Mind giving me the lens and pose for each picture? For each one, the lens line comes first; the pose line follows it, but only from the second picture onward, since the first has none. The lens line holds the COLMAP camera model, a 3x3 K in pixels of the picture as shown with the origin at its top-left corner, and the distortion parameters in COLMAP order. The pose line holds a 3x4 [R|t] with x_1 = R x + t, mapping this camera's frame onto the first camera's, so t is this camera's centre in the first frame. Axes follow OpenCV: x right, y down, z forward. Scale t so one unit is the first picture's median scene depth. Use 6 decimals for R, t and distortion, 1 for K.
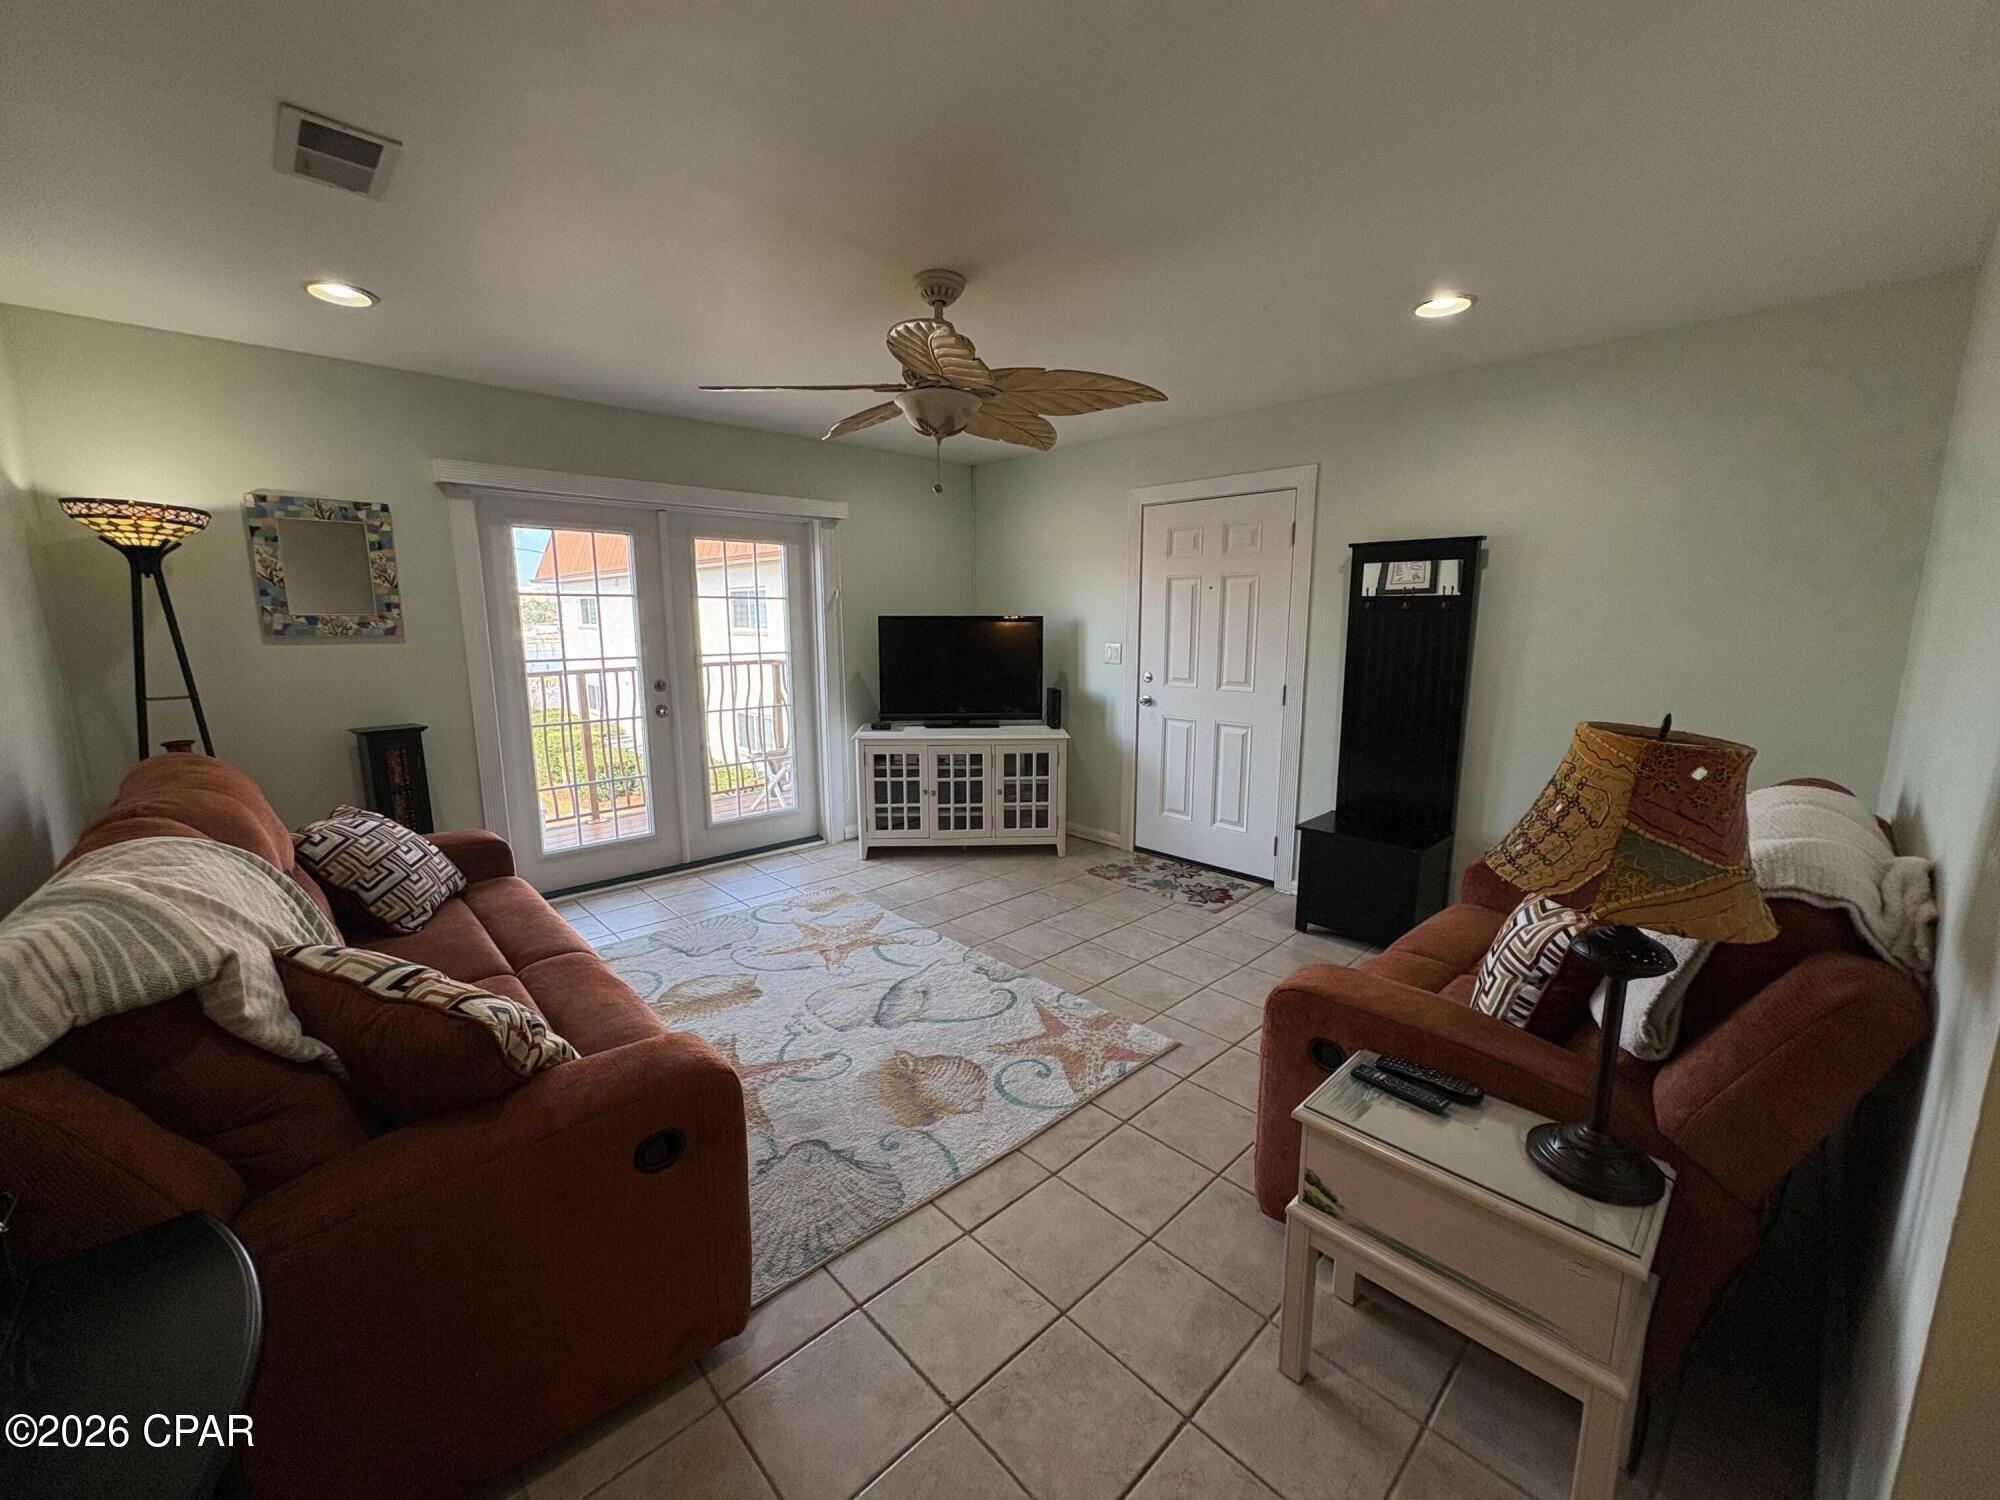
lens RADIAL K [[794.1, 0, 1000.0], [0, 794.1, 750.0], [0, 0, 1]] dist [-0.001436, 0.000418]
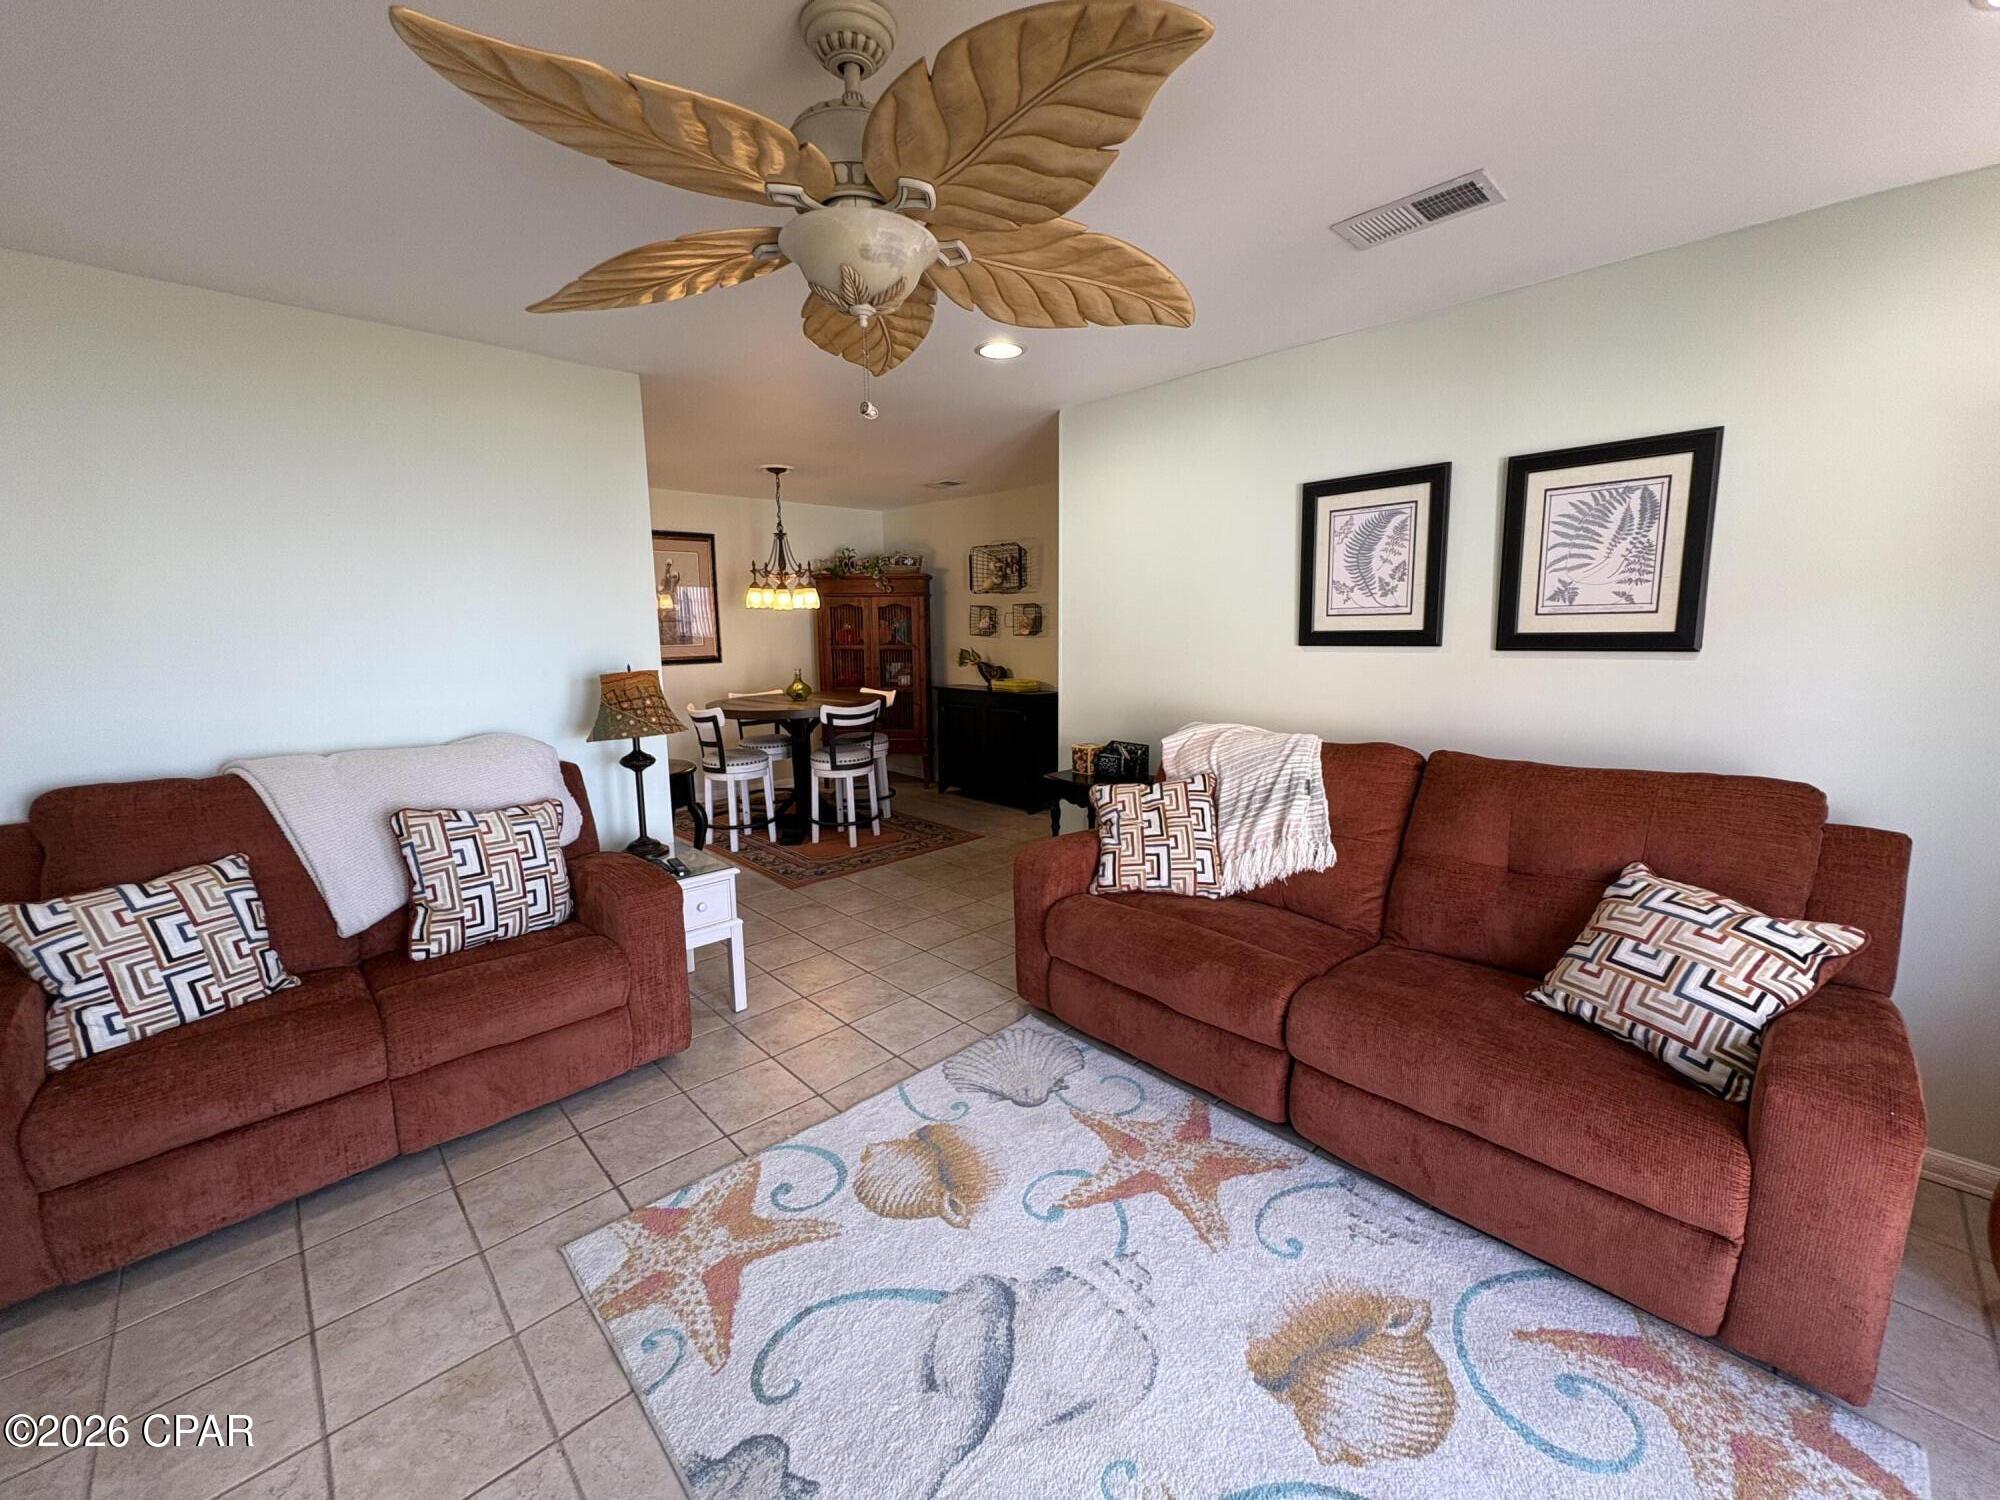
lens RADIAL K [[794.1, 0, 1000.0], [0, 794.1, 750.0], [0, 0, 1]] dist [-0.001436, 0.000418]
pose [[-0.999921, 0.012385, -0.002174, -0.166266], [0.011017, 0.946252, 0.323244, -0.269937], [0.006061, 0.323194, -0.946313, 1.569848]]
